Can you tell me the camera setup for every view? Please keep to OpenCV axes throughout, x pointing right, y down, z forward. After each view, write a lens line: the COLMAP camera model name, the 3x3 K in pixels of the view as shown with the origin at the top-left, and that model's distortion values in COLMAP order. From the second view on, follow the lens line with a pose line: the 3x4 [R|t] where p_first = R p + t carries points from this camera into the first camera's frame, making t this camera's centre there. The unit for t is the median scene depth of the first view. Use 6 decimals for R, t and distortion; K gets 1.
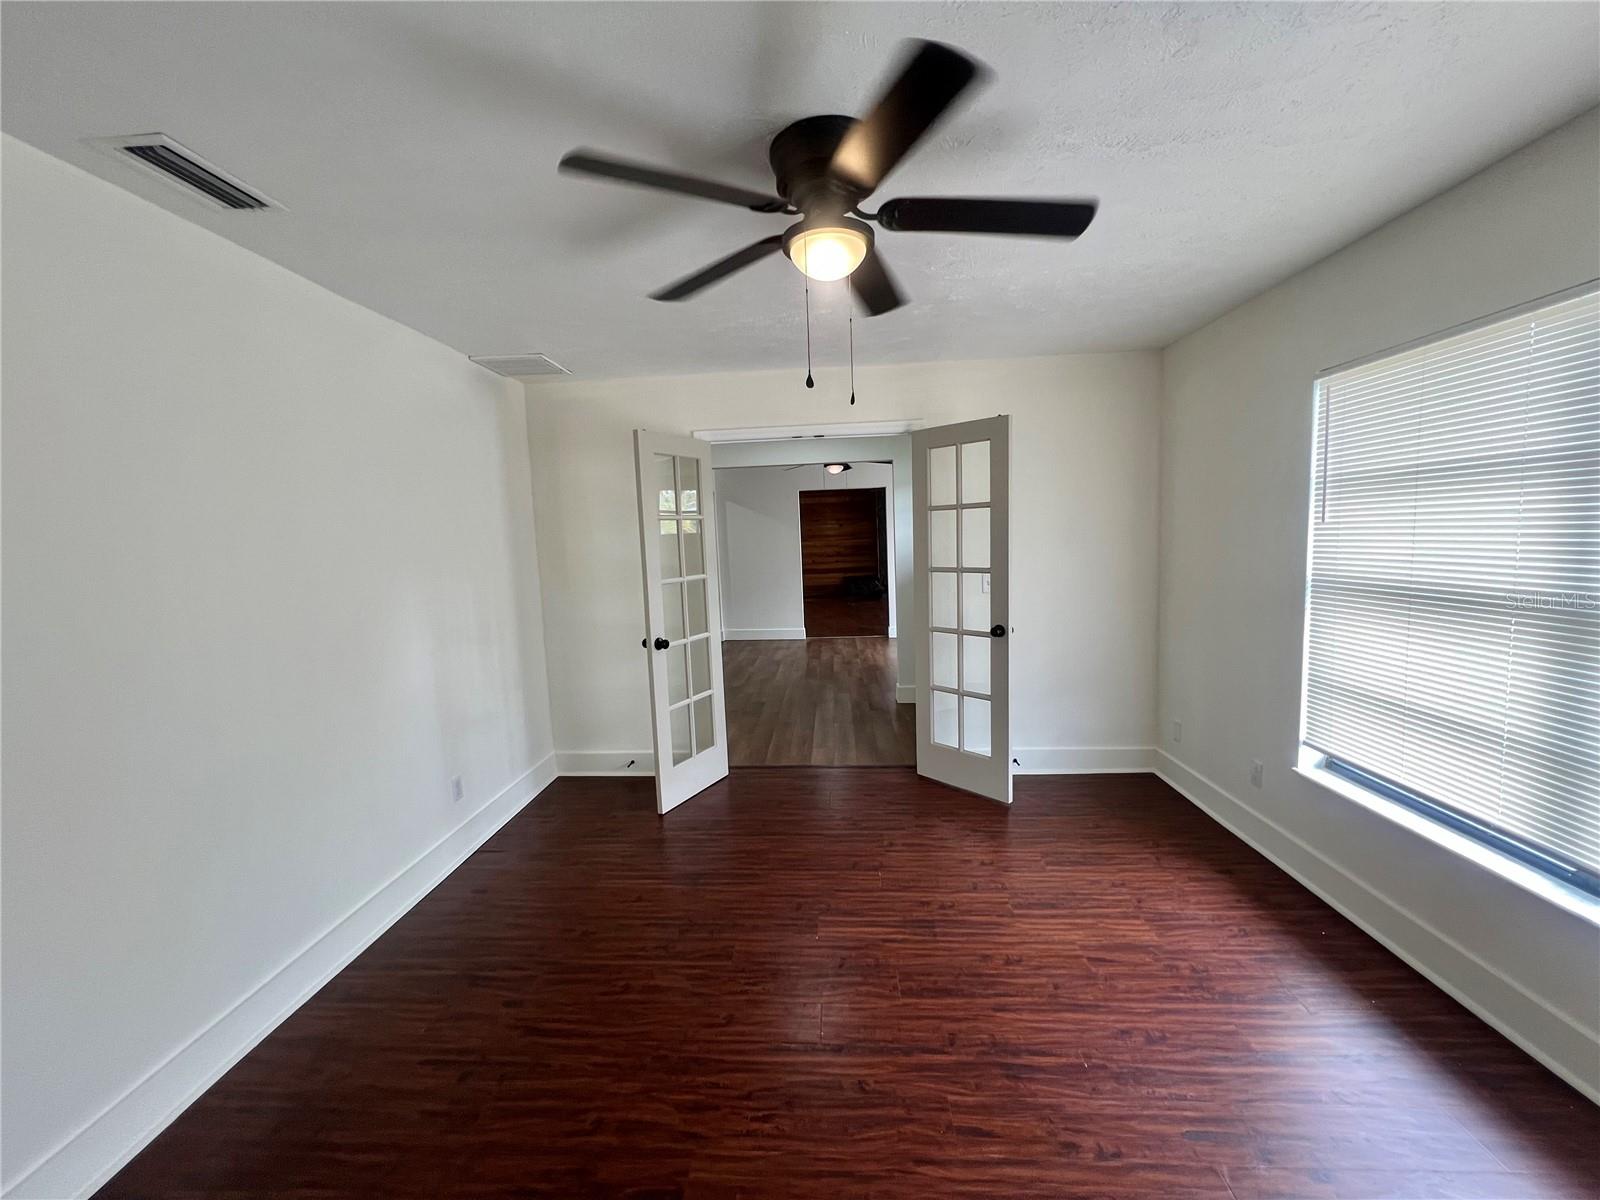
lens RADIAL K [[642.6, 0, 799.7], [0, 642.6, 600.4], [0, 0, 1]] dist [-0.000003, 0.000053]
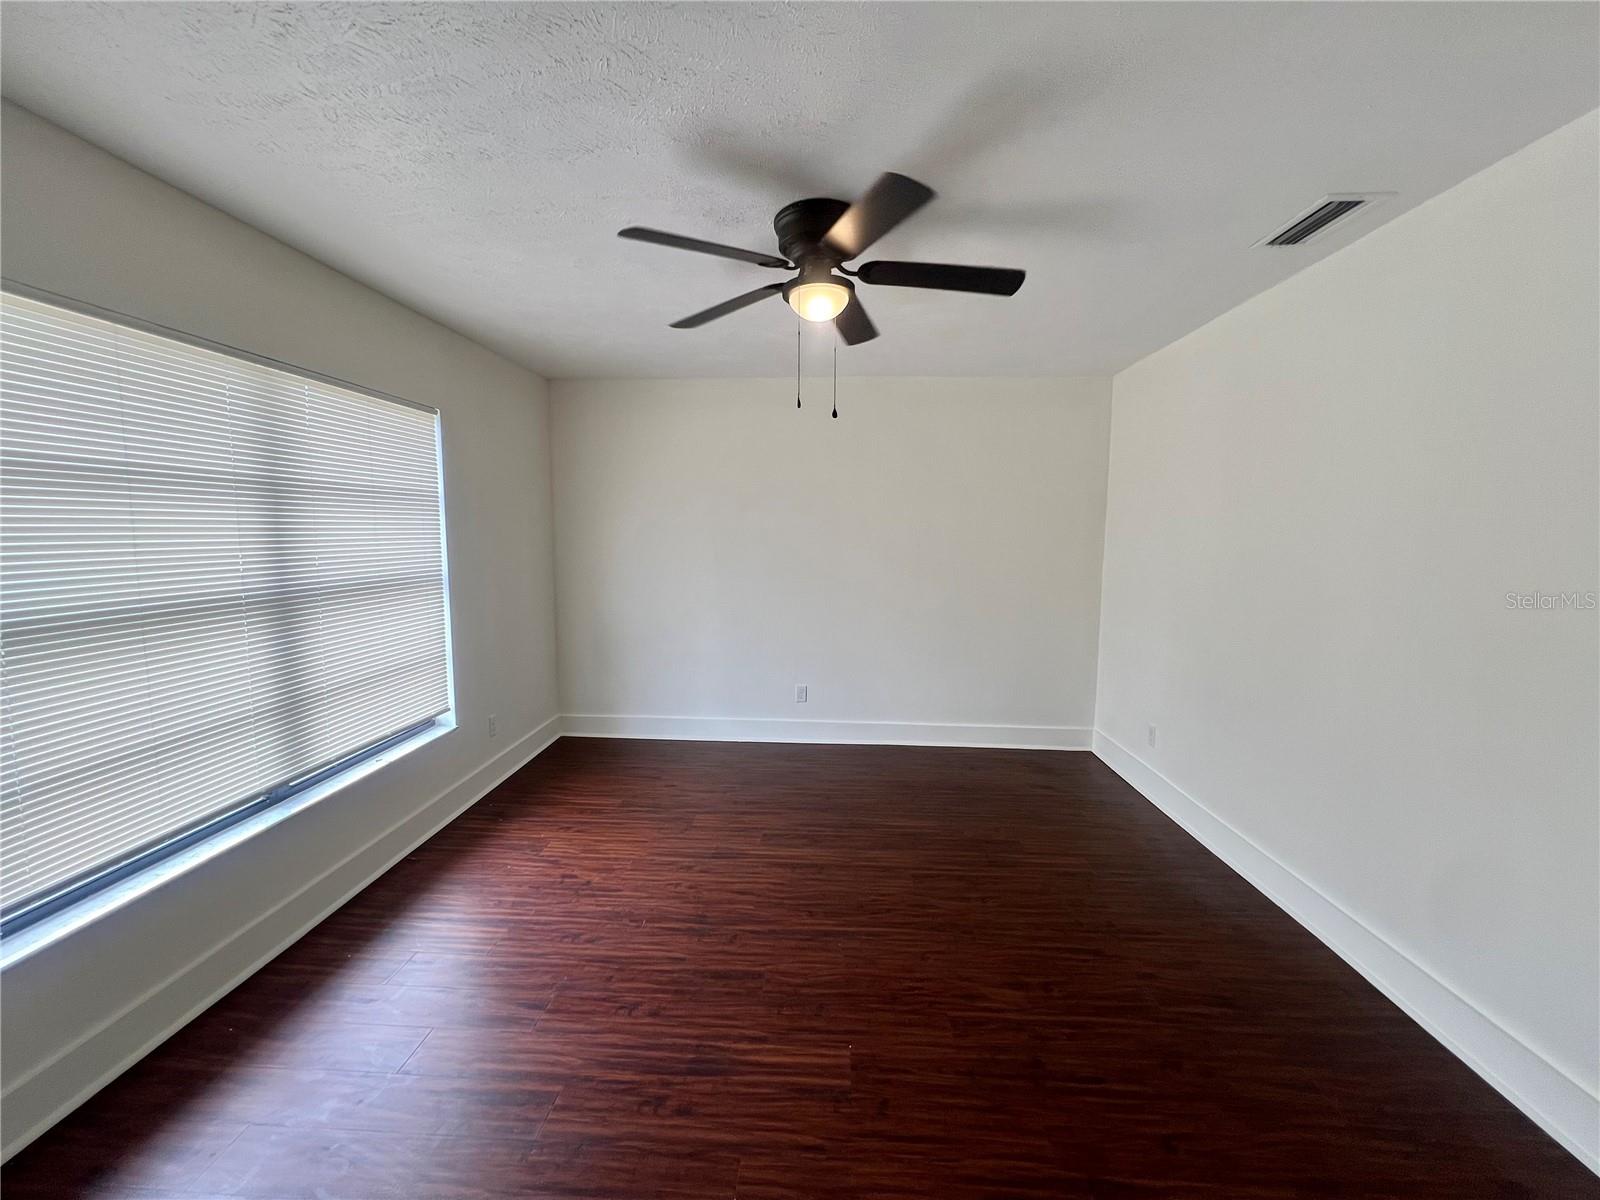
lens RADIAL K [[642.6, 0, 799.1], [0, 642.6, 600.5], [0, 0, 1]] dist [-0.000003, 0.000053]
pose [[-0.999412, 0.033586, 0.006941, 0.075596], [0.034293, 0.976314, 0.213622, -0.188091], [0.000398, 0.213734, -0.976892, 1.902119]]
